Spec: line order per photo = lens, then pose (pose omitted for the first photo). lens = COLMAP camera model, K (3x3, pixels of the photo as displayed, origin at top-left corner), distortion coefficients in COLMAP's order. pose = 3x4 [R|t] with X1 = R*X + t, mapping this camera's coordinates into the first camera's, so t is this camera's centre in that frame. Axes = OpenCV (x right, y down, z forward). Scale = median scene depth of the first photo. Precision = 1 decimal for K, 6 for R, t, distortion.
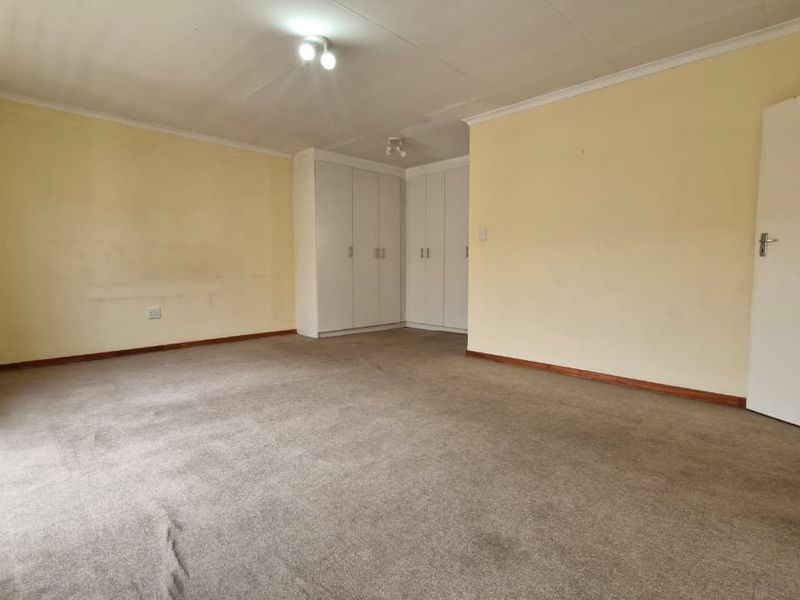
lens RADIAL K [[421.2, 0, 407.9], [0, 421.2, 297.9], [0, 0, 1]] dist [0.003549, -0.000948]
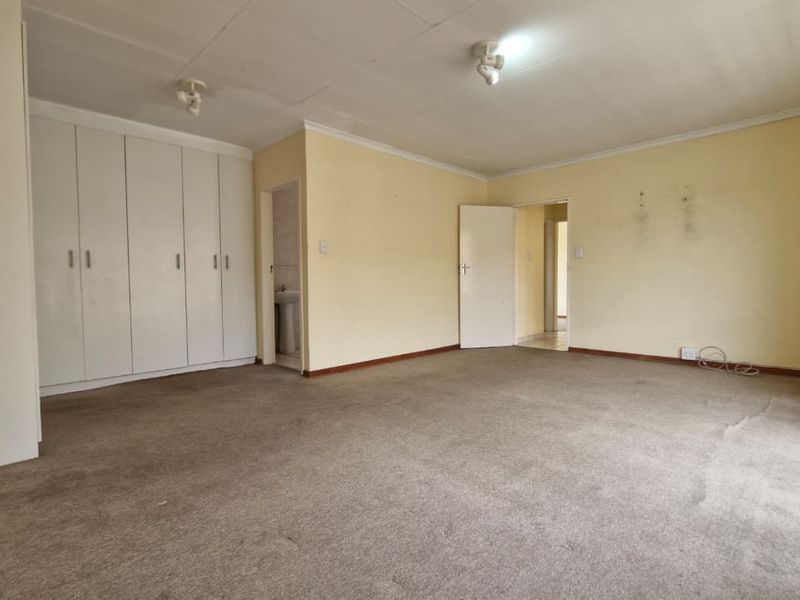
lens RADIAL K [[421.2, 0, 407.9], [0, 421.2, 297.9], [0, 0, 1]] dist [0.003549, -0.000948]
pose [[-0.015984, -0.040090, 0.999068, -0.780314], [0.083563, 0.995647, 0.041289, -0.055746], [-0.996374, 0.084145, -0.012564, 0.797449]]
